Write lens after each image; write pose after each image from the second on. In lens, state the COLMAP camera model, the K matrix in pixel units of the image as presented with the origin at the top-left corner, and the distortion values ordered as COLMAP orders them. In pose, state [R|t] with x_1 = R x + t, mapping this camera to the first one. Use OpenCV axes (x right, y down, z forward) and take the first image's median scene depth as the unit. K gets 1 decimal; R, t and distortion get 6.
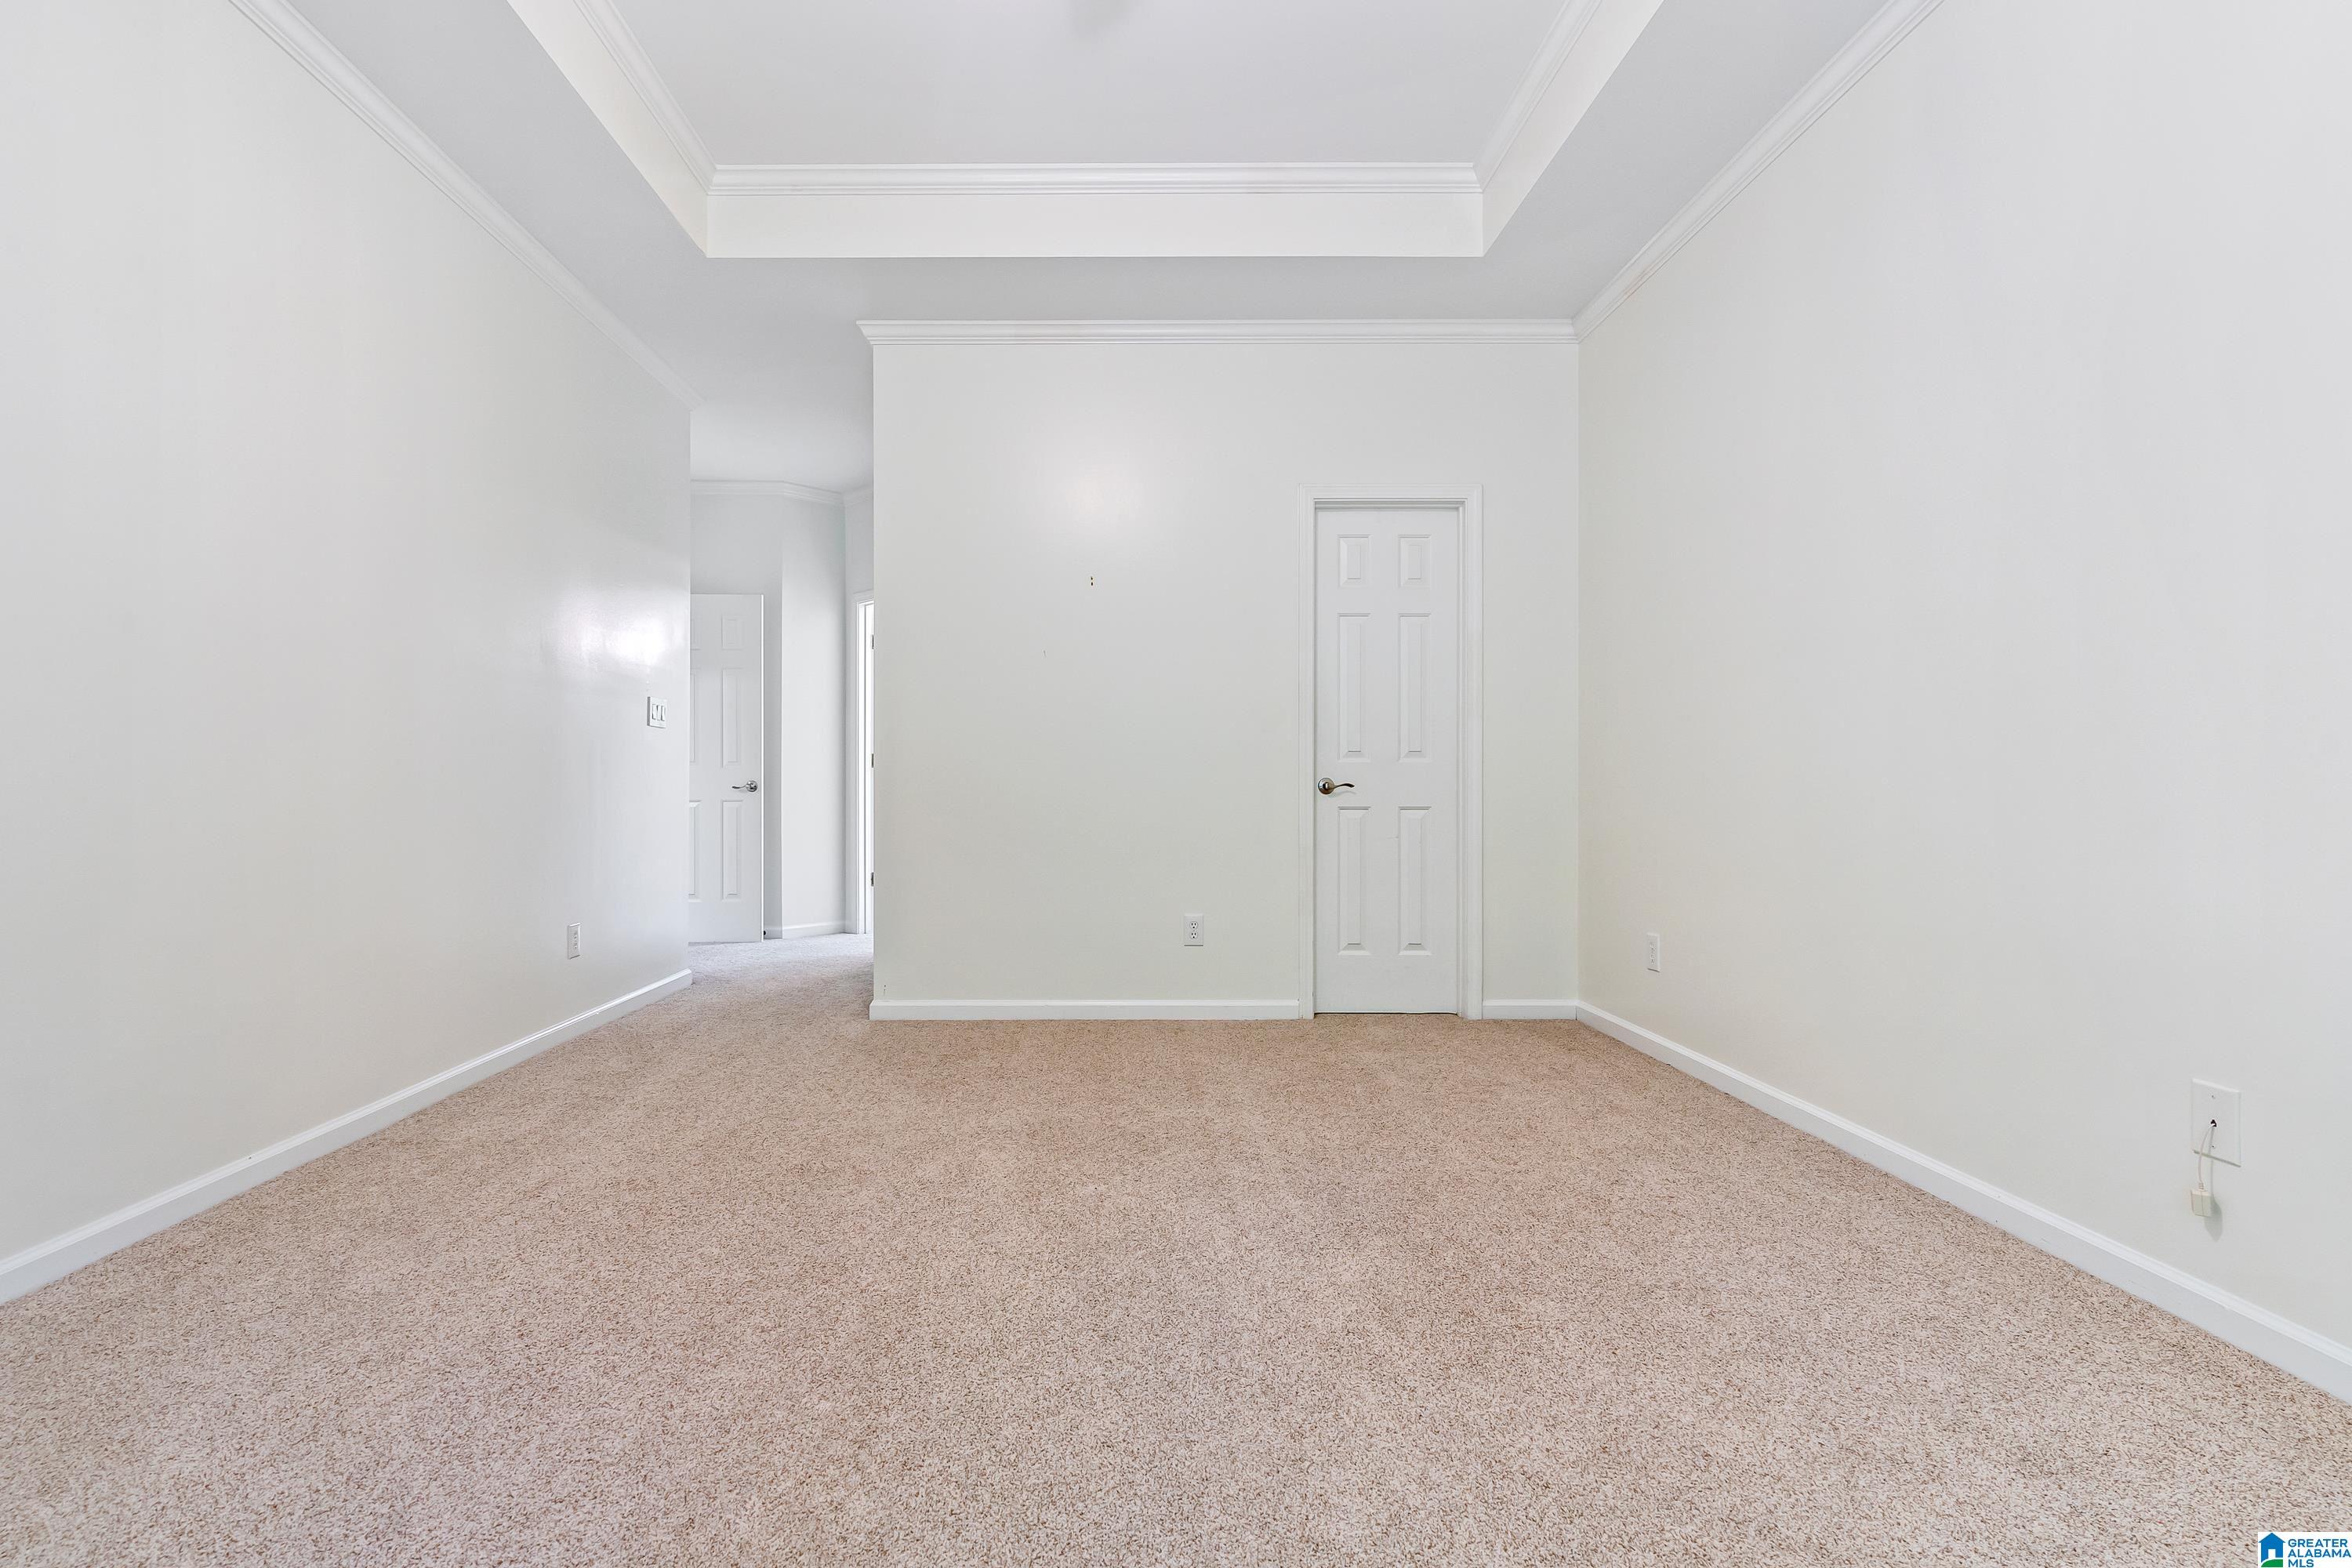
lens RADIAL K [[1076.3, 0, 1175.1], [0, 1076.3, 784.7], [0, 0, 1]] dist [-0.007122, 0.002444]
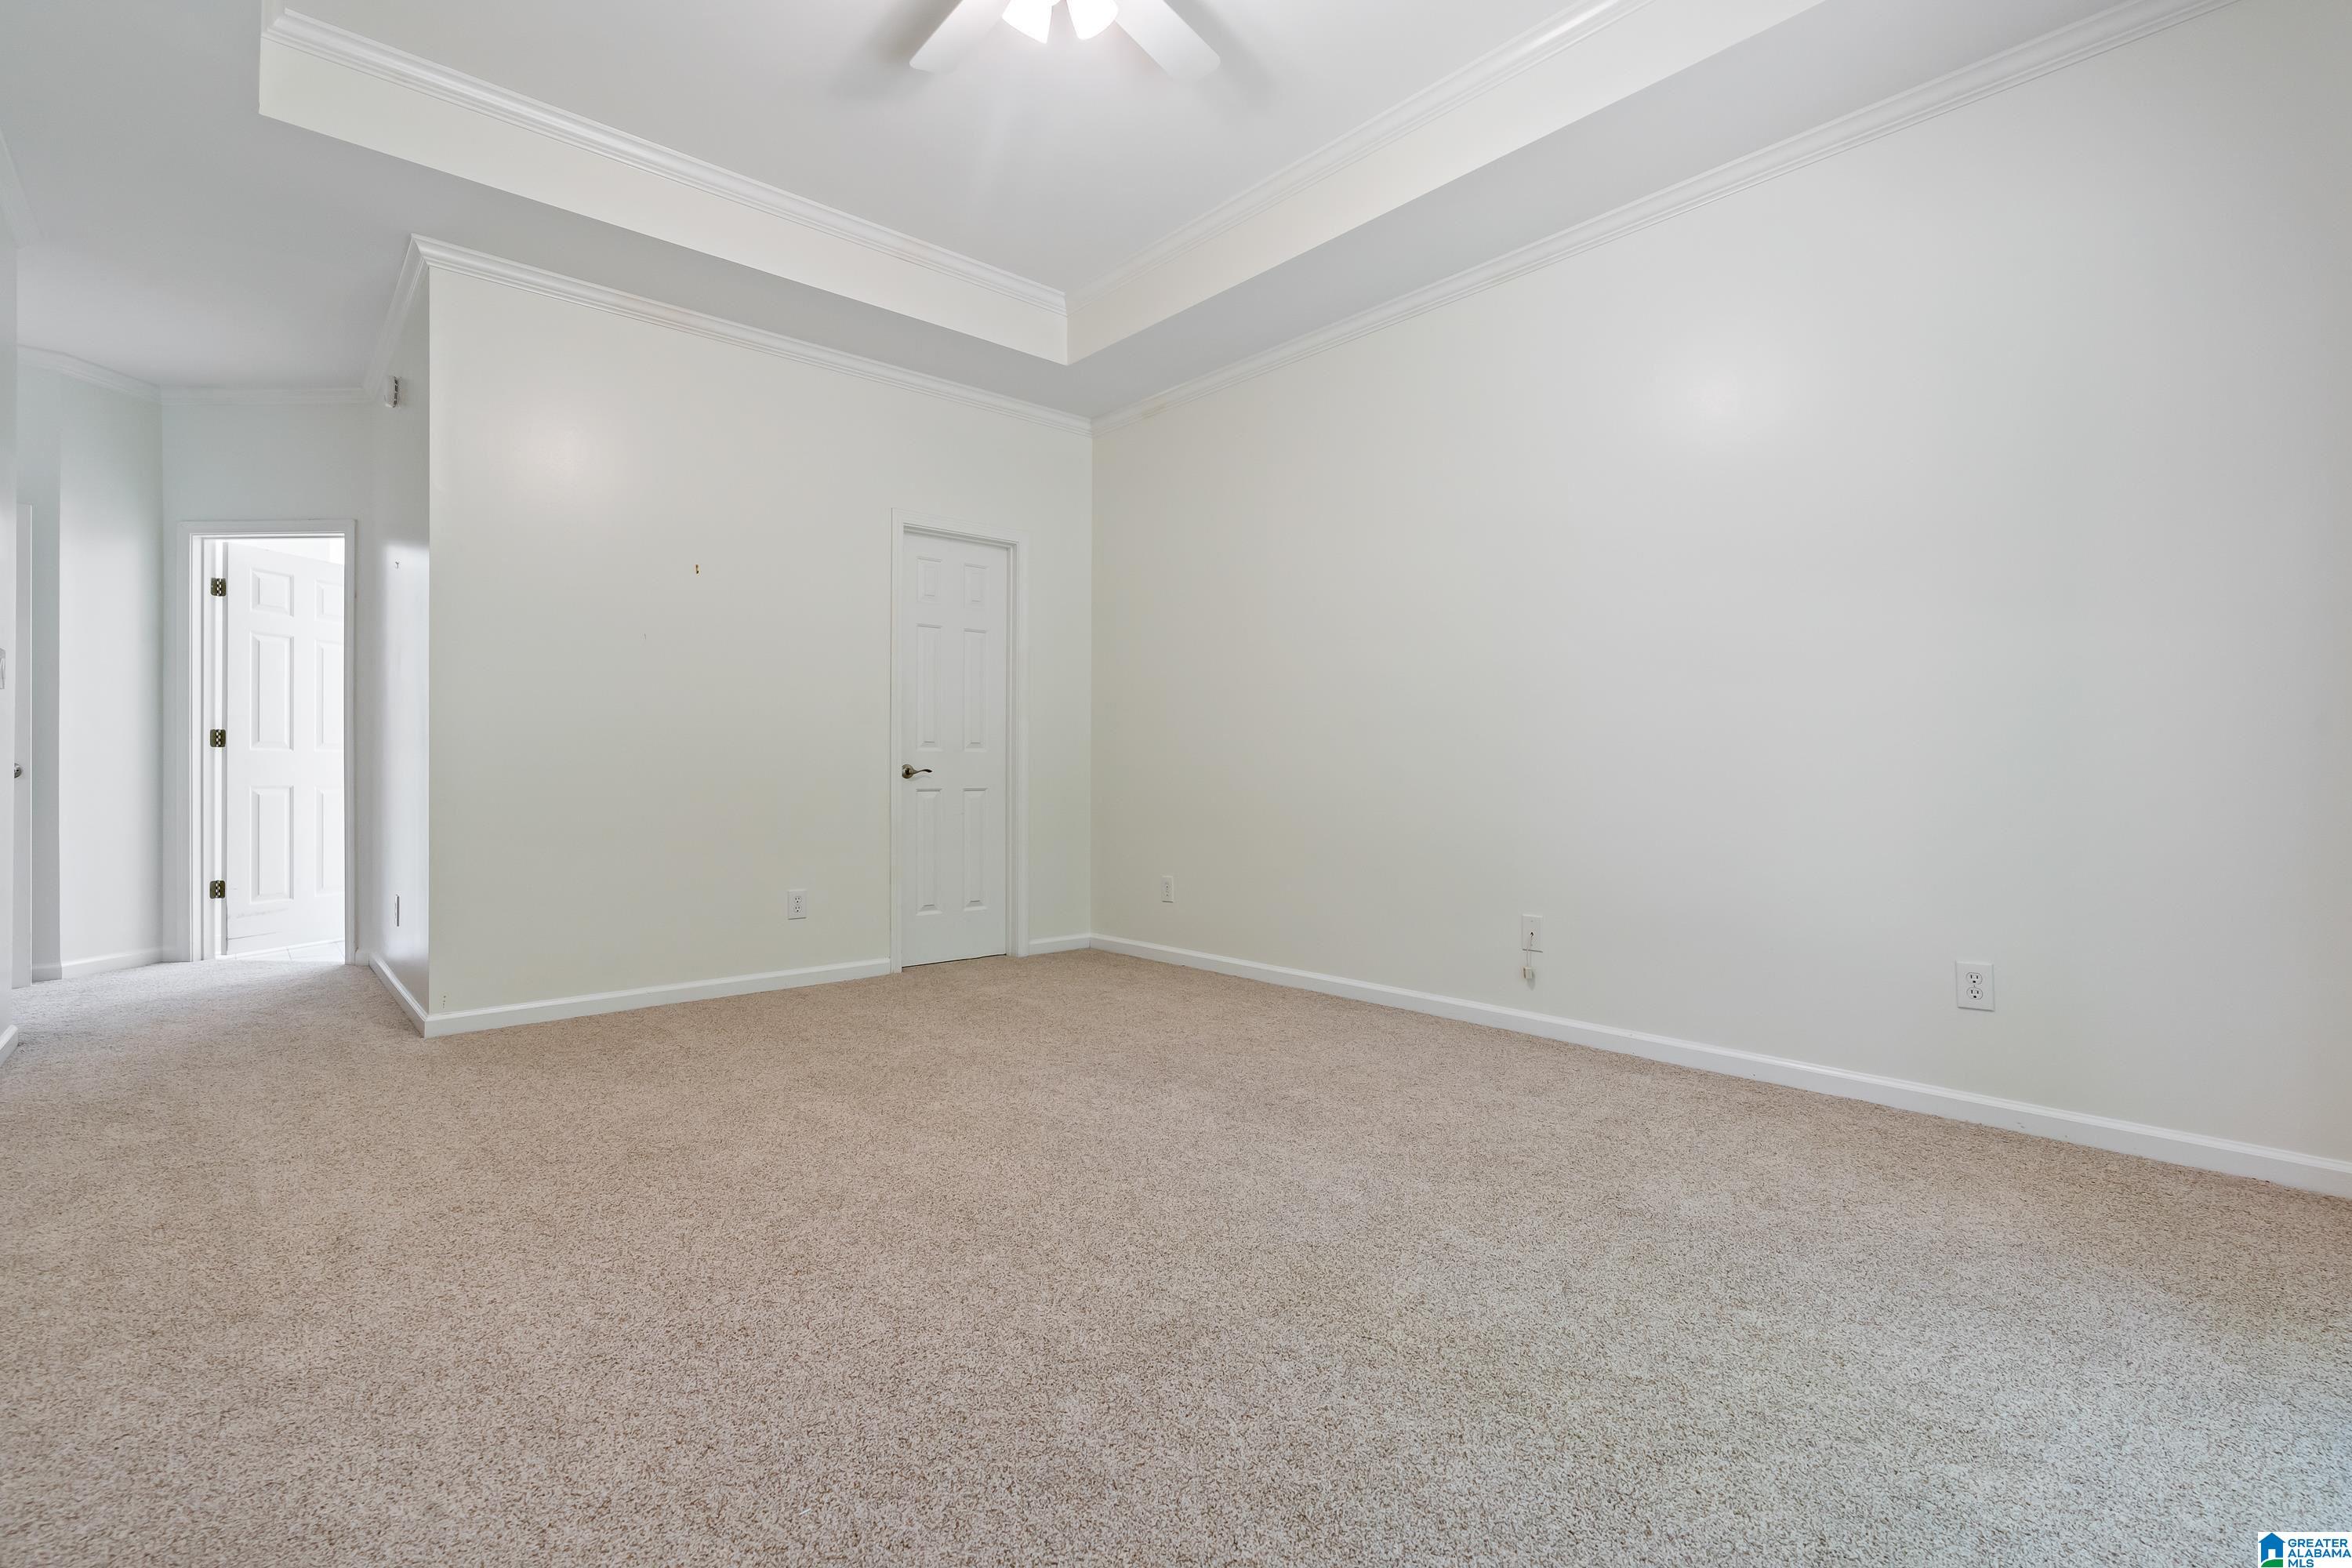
lens RADIAL K [[1076.3, 0, 1111.3], [0, 1076.3, 775.0], [0, 0, 1]] dist [-0.007122, 0.002444]
pose [[0.761719, -0.000534, 0.647907, -0.528894], [-0.002573, 0.999989, 0.003849, 0.000205], [-0.647902, -0.004598, 0.761710, -0.032492]]
